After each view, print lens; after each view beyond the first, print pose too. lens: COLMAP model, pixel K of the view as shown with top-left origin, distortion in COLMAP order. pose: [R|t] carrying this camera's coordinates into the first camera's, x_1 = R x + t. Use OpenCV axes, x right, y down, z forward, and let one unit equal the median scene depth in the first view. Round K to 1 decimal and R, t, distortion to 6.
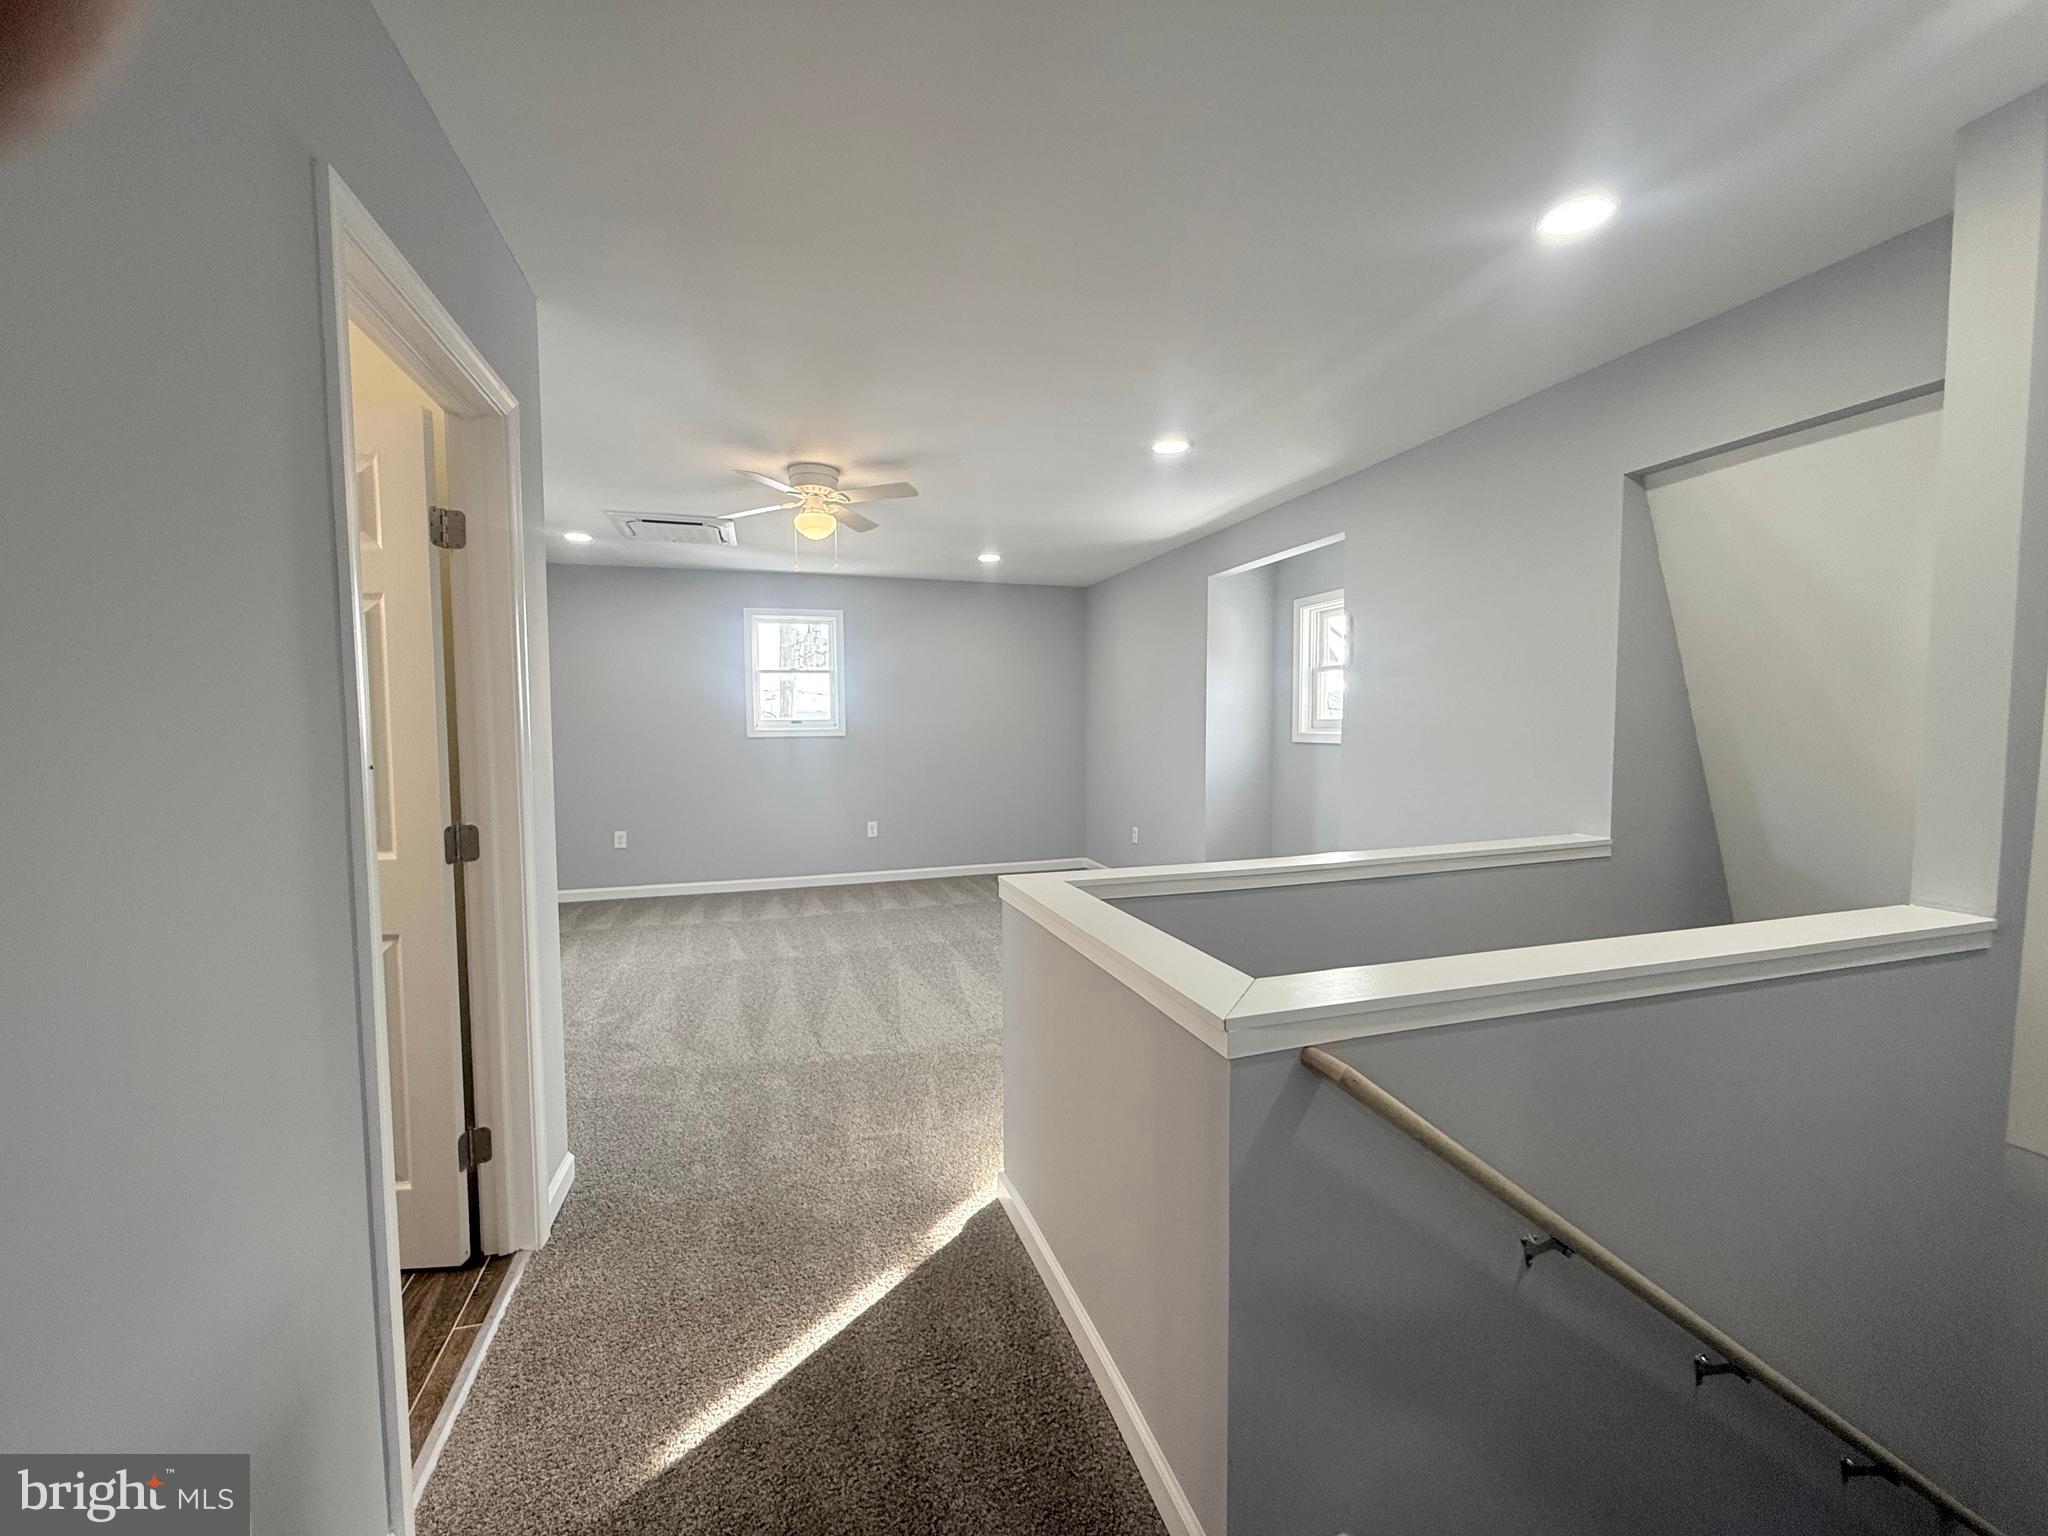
lens RADIAL K [[837.7, 0, 1013.6], [0, 837.7, 764.5], [0, 0, 1]] dist [0.001664, -0.000092]
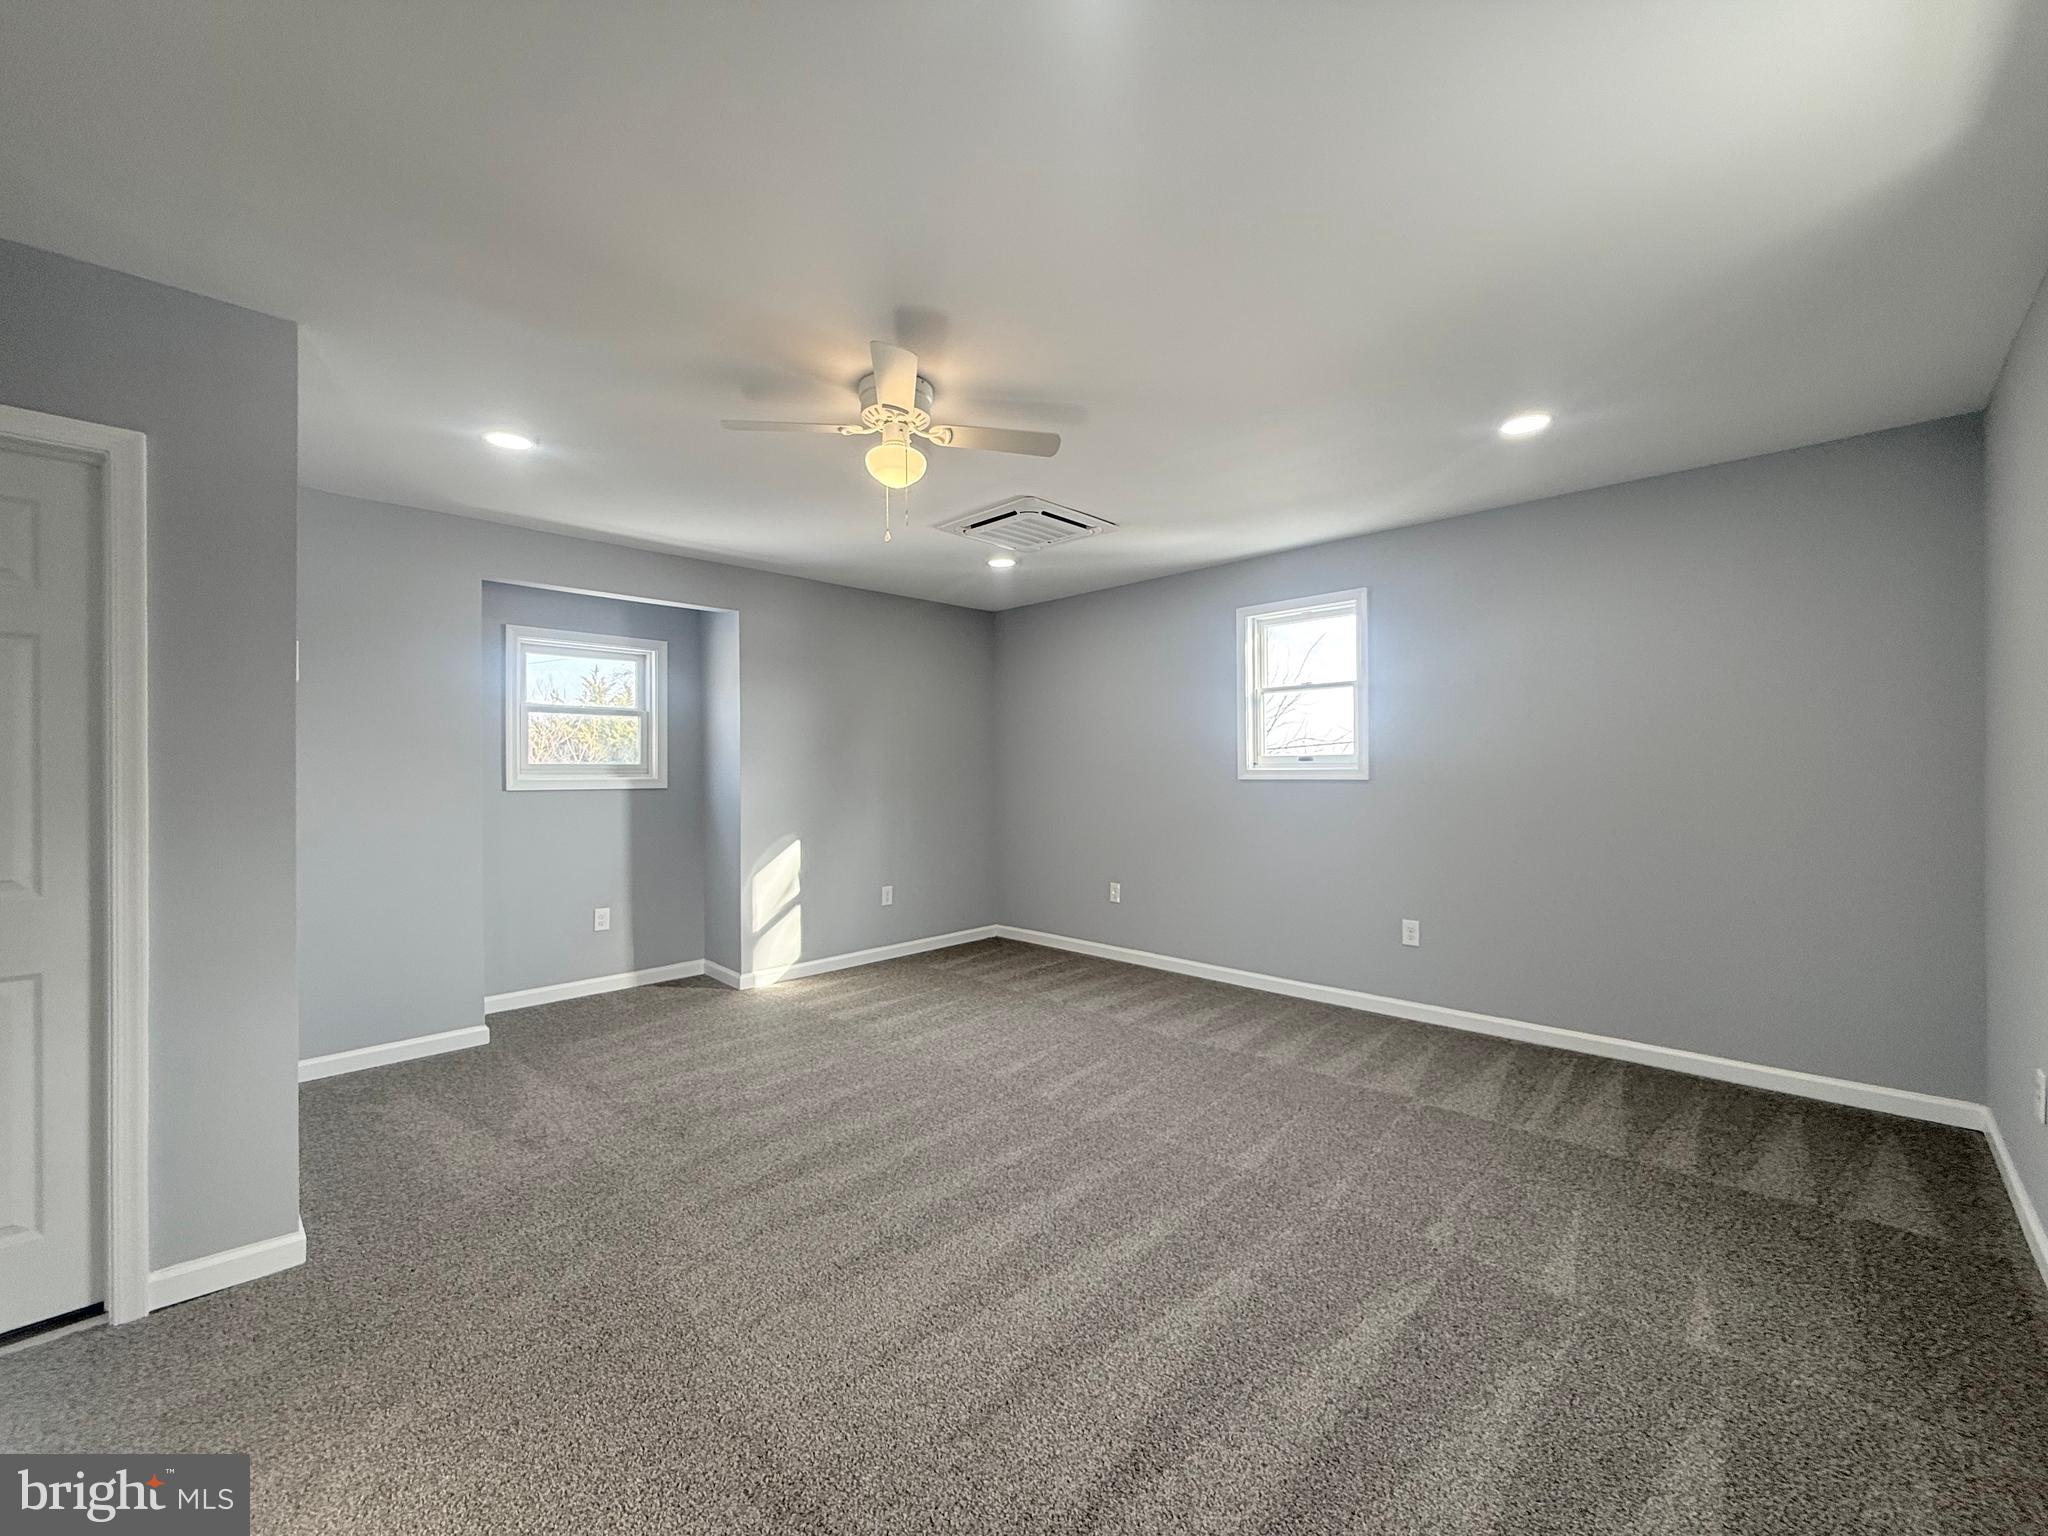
lens RADIAL K [[819.9, 0, 1021.0], [0, 819.9, 770.4], [0, 0, 1]] dist [0.001324, -0.000067]
pose [[0.481402, 0.007341, -0.876469, 0.236124], [-0.046156, 0.998790, -0.016986, -0.019442], [0.875284, 0.048632, 0.481158, 0.485687]]
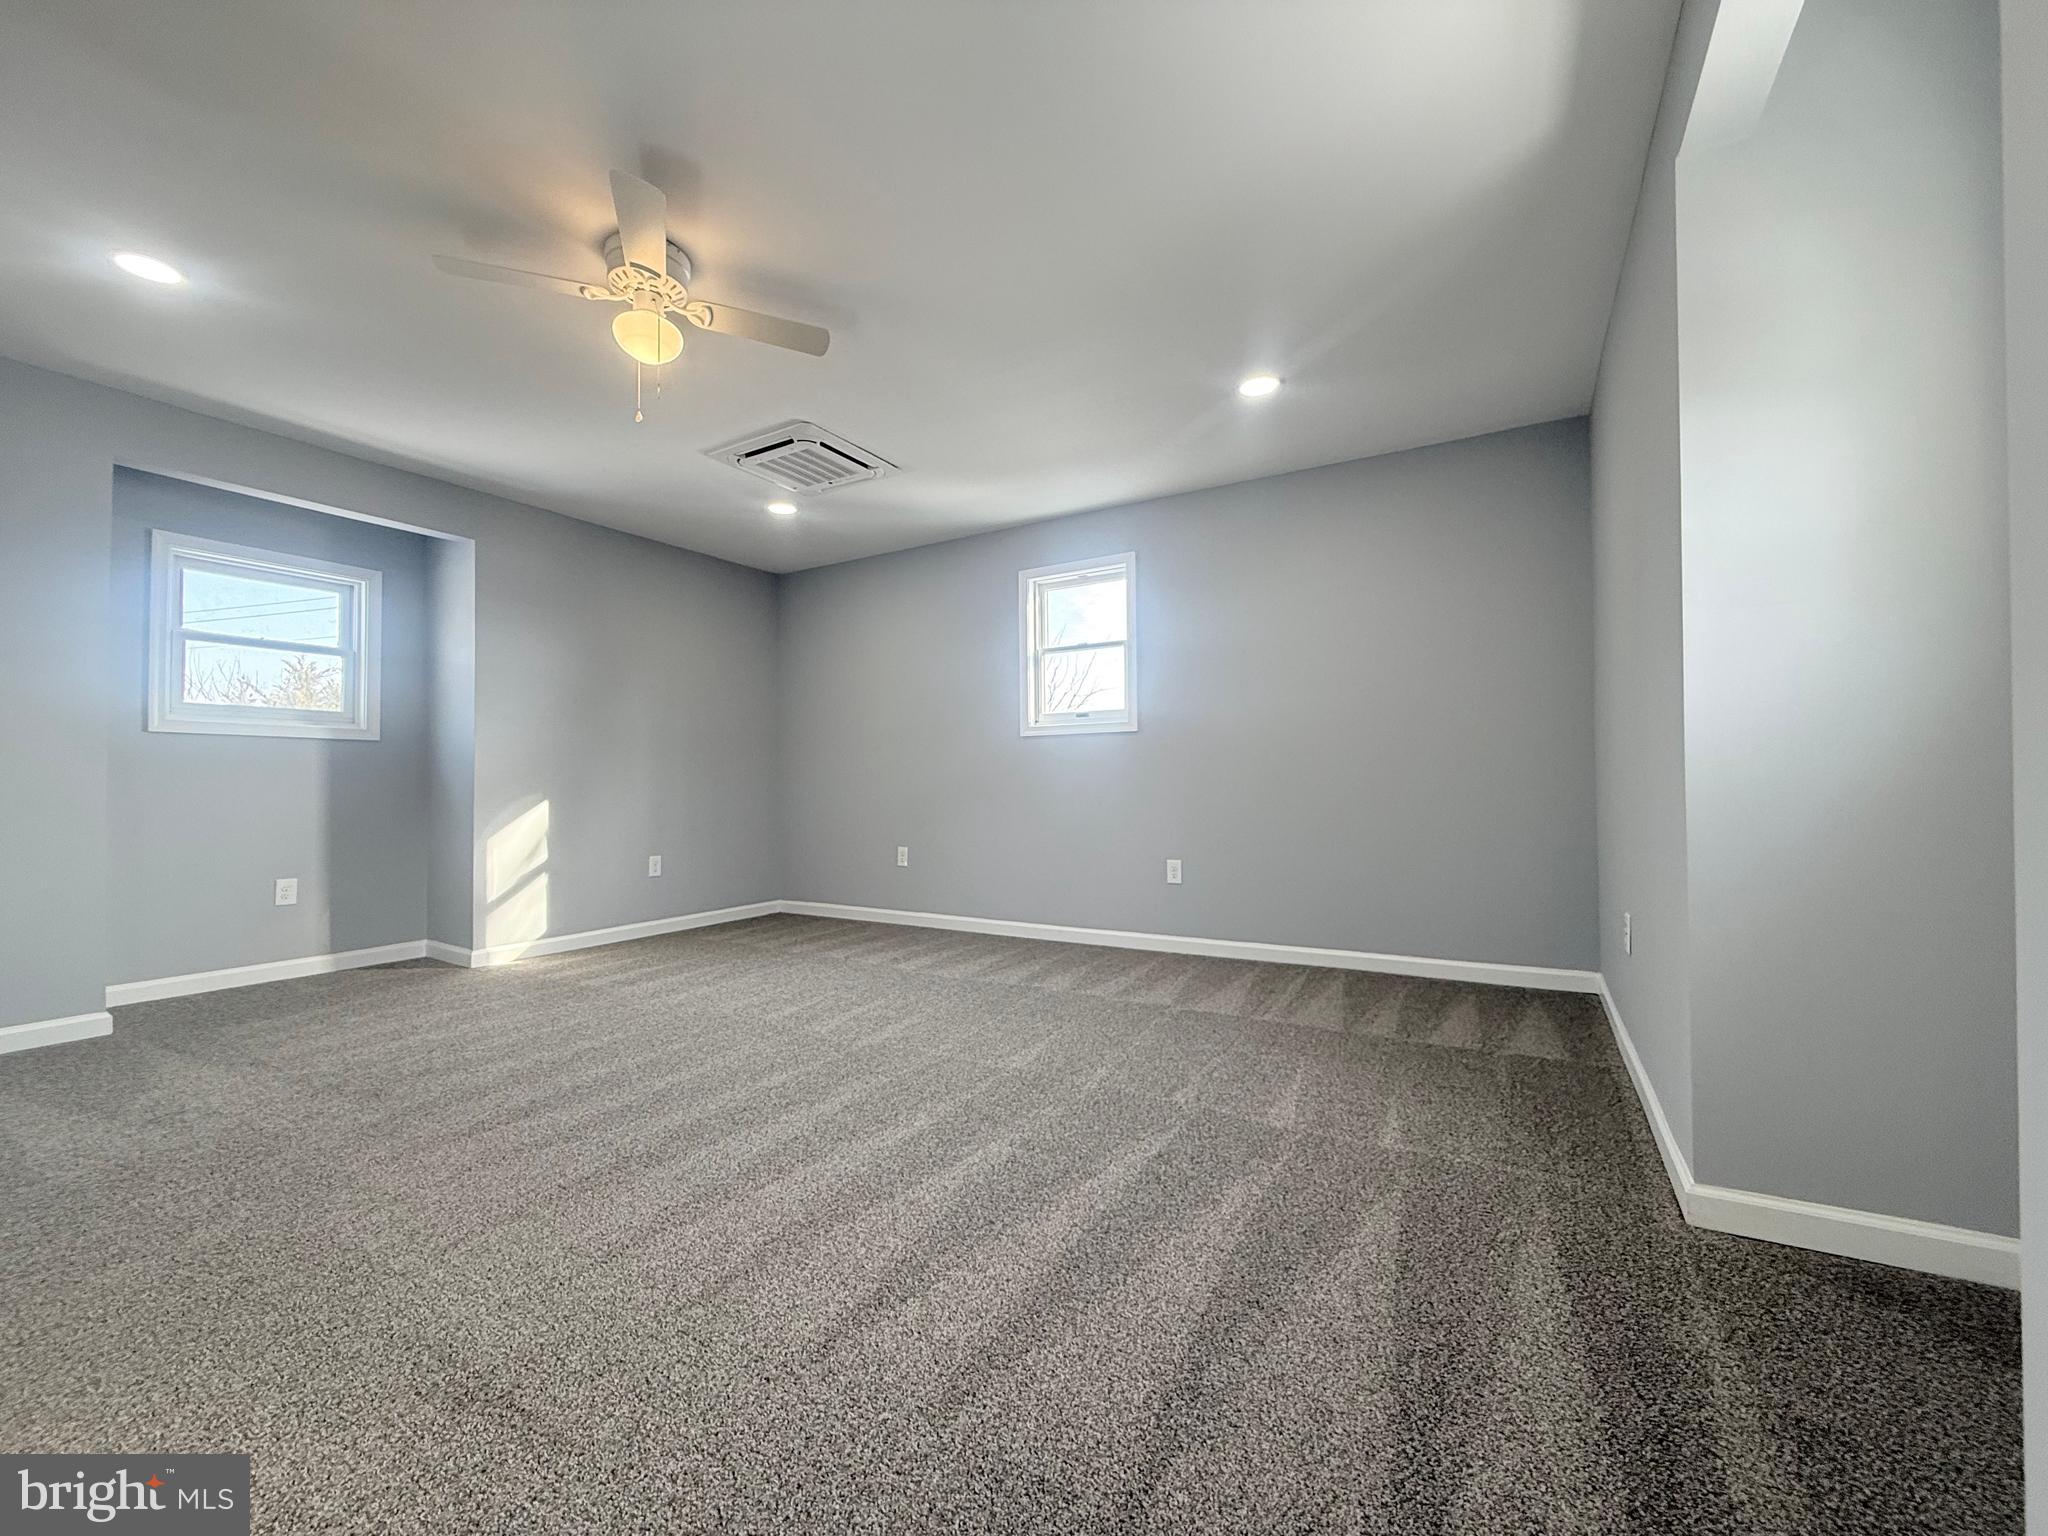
lens RADIAL K [[819.9, 0, 1021.0], [0, 819.9, 770.4], [0, 0, 1]] dist [0.001324, -0.000067]
pose [[0.674661, -0.009933, -0.738061, 0.244179], [-0.039110, 0.998024, -0.049182, 0.036626], [0.737091, 0.062046, 0.672939, 0.503476]]
